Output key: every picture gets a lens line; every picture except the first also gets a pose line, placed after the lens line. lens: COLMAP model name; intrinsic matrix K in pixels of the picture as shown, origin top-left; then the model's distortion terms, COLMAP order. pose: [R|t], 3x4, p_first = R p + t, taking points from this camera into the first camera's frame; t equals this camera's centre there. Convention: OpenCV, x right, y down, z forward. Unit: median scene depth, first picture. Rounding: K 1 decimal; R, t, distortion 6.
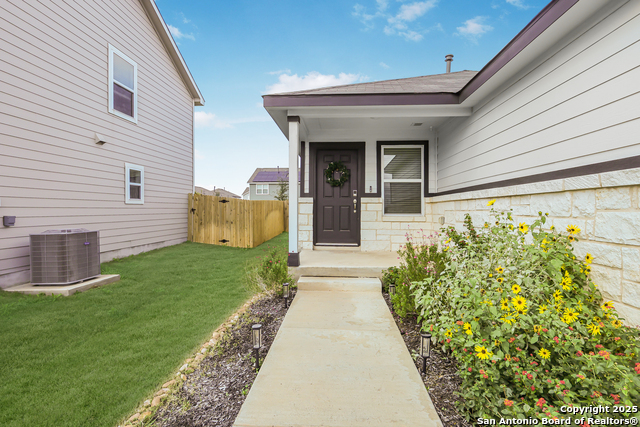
lens RADIAL K [[312.1, 0, 322.6], [0, 312.1, 211.1], [0, 0, 1]] dist [-0.000662, 0.000491]
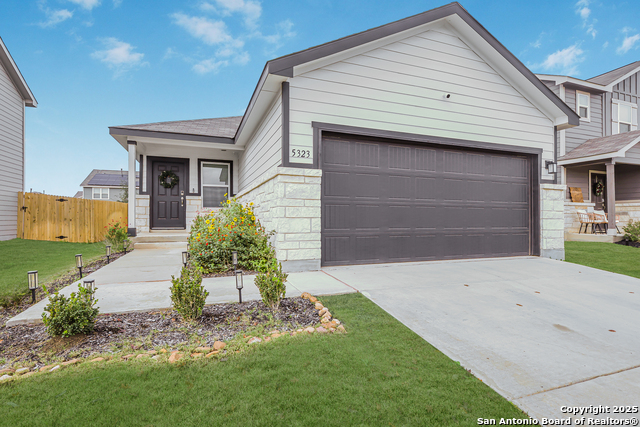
lens RADIAL K [[312.1, 0, 316.9], [0, 312.1, 217.4], [0, 0, 1]] dist [-0.000662, 0.000491]
pose [[0.913862, -0.001170, 0.406024, 0.086091], [0.004962, 0.999953, -0.008288, 0.071358], [-0.405995, 0.009588, 0.913825, -0.579975]]
